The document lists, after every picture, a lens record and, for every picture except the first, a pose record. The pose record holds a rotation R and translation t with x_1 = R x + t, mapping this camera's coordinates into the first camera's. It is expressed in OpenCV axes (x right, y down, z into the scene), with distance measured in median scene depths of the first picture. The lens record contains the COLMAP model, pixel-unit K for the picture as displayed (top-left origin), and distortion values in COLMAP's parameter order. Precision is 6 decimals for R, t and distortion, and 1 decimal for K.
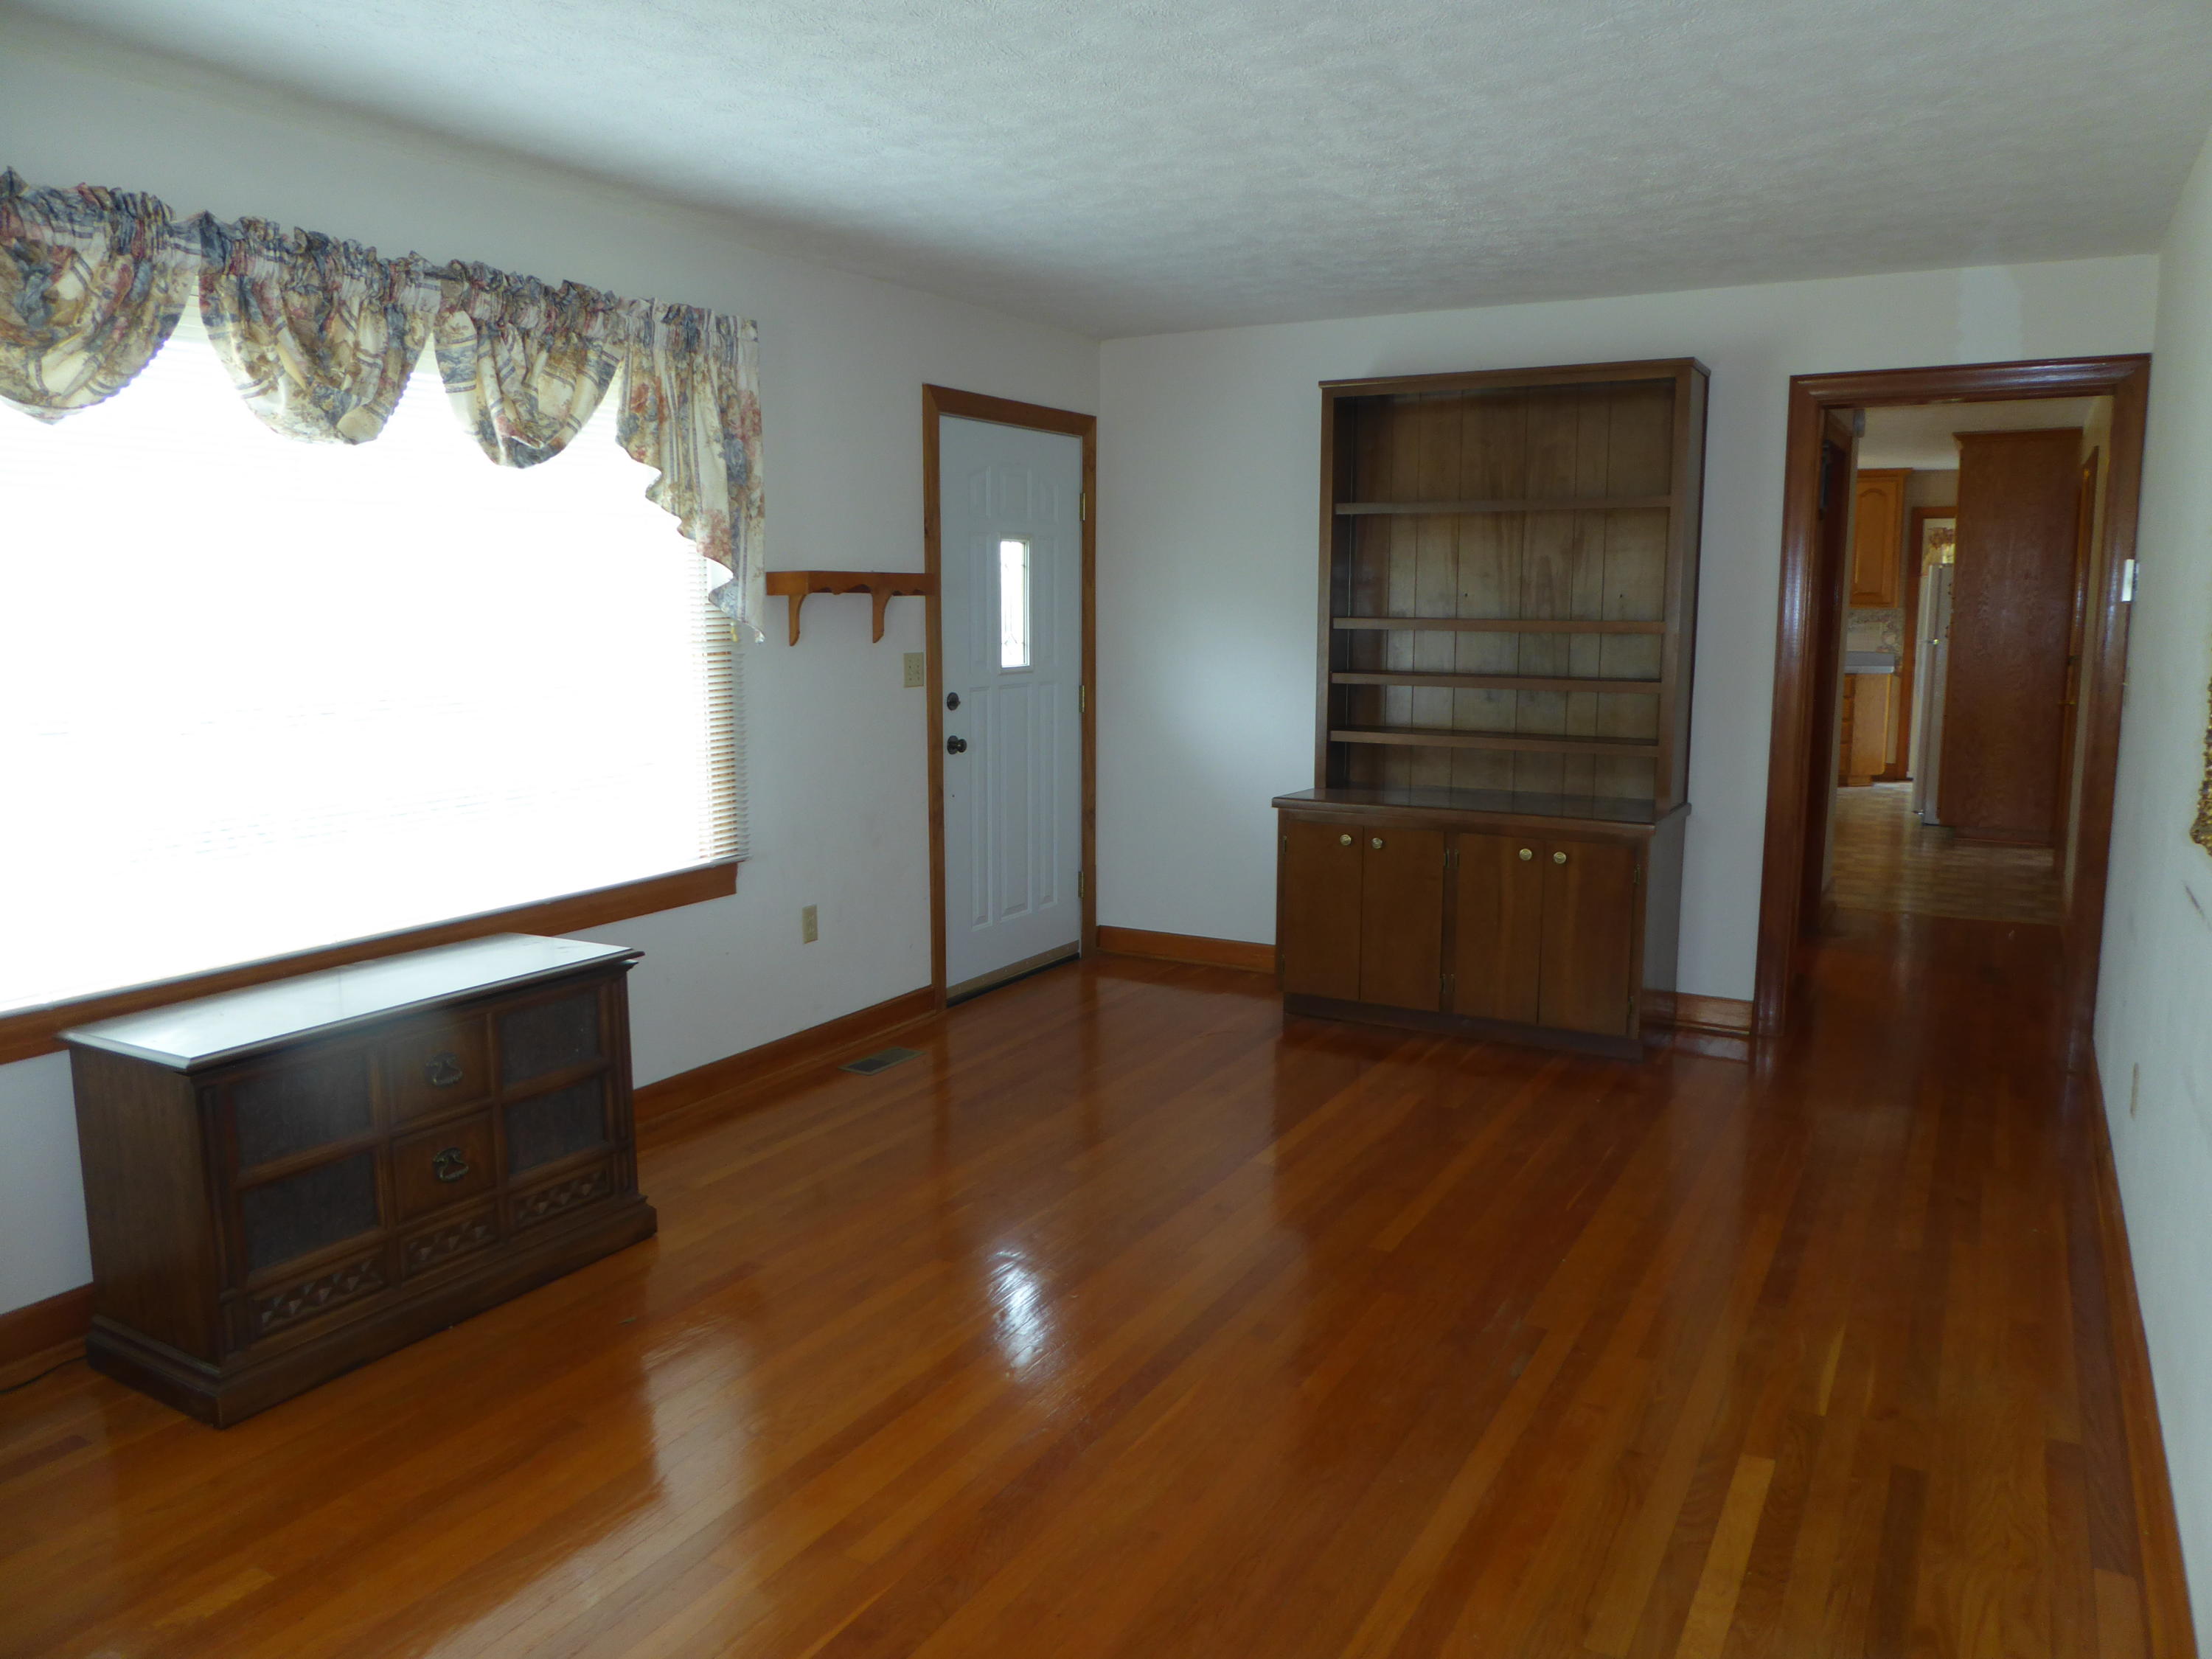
lens RADIAL K [[1578.0, 0, 1118.7], [0, 1578.0, 823.3], [0, 0, 1]] dist [-0.046719, 0.026847]
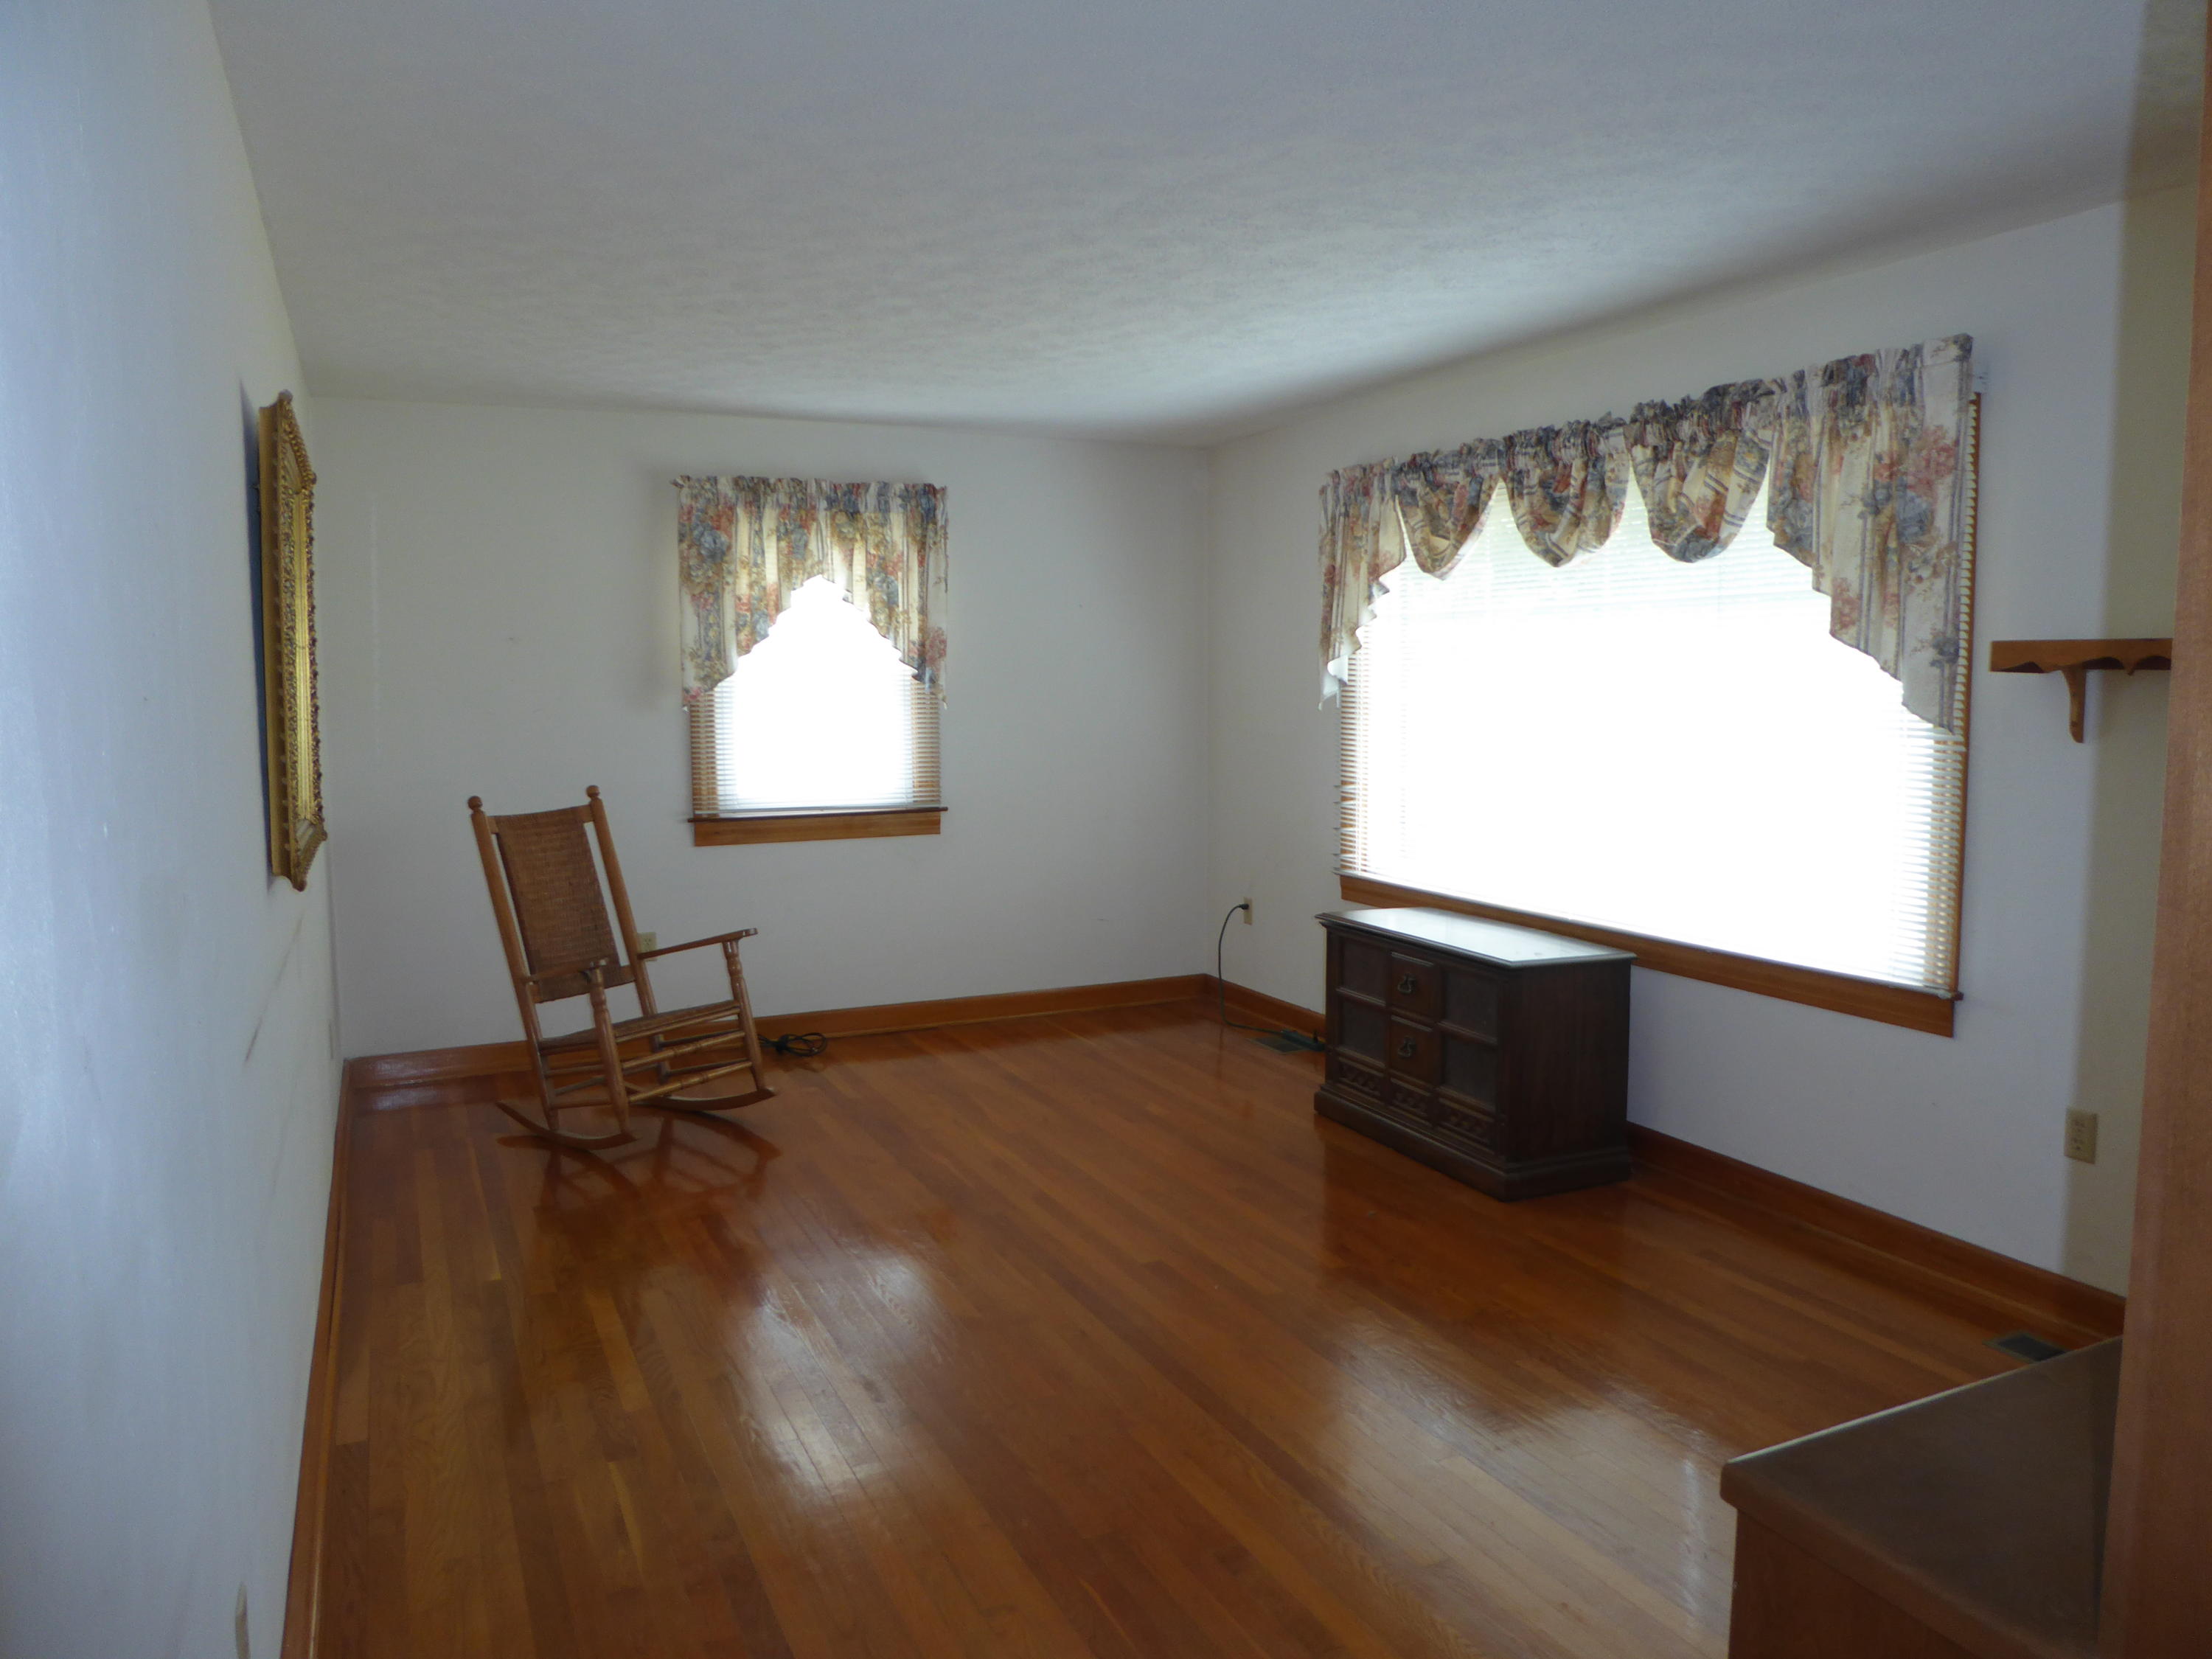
lens RADIAL K [[1578.0, 0, 1118.7], [0, 1578.0, 823.3], [0, 0, 1]] dist [-0.046719, 0.026847]
pose [[-0.571455, 0.078612, -0.816859, 0.611455], [-0.116415, 0.977569, 0.175519, -0.145696], [0.812334, 0.195396, -0.549485, 1.004600]]
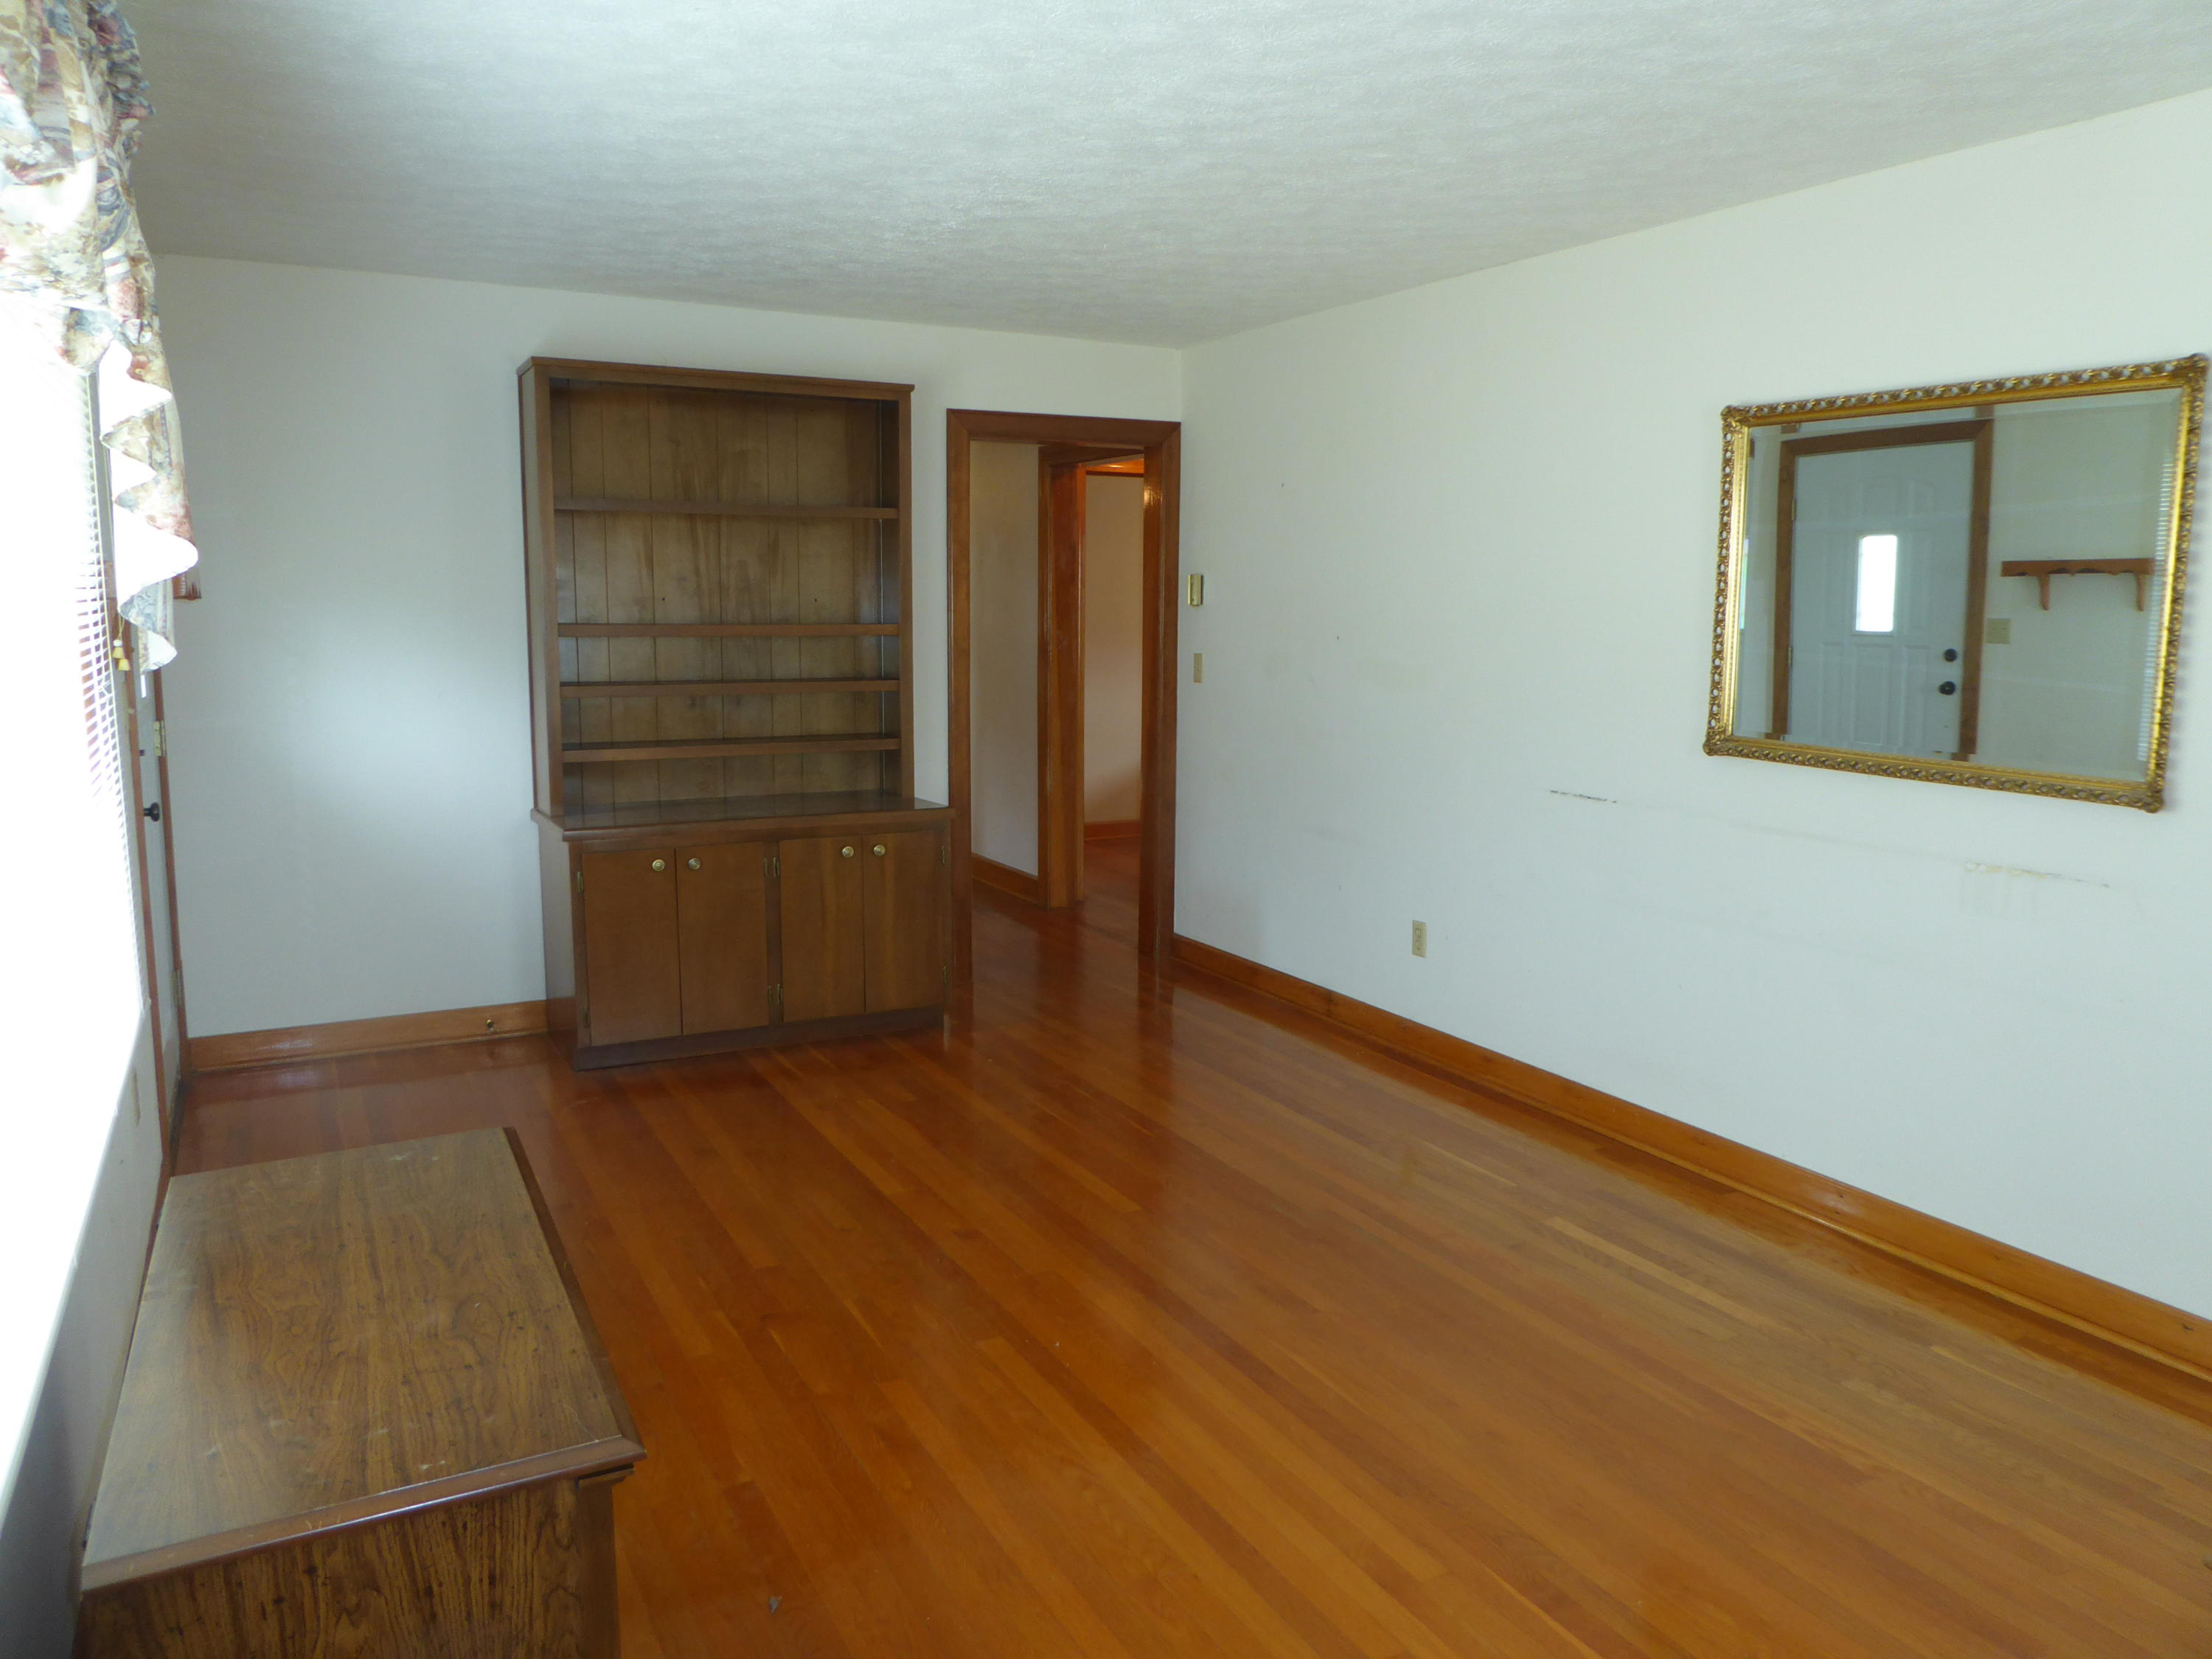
lens RADIAL K [[1578.0, 0, 1118.7], [0, 1578.0, 823.3], [0, 0, 1]] dist [-0.046719, 0.026847]
pose [[0.526027, -0.114420, 0.842736, -0.510469], [0.113543, 0.991486, 0.063743, -0.043991], [-0.842854, 0.062156, 0.534540, 0.295620]]
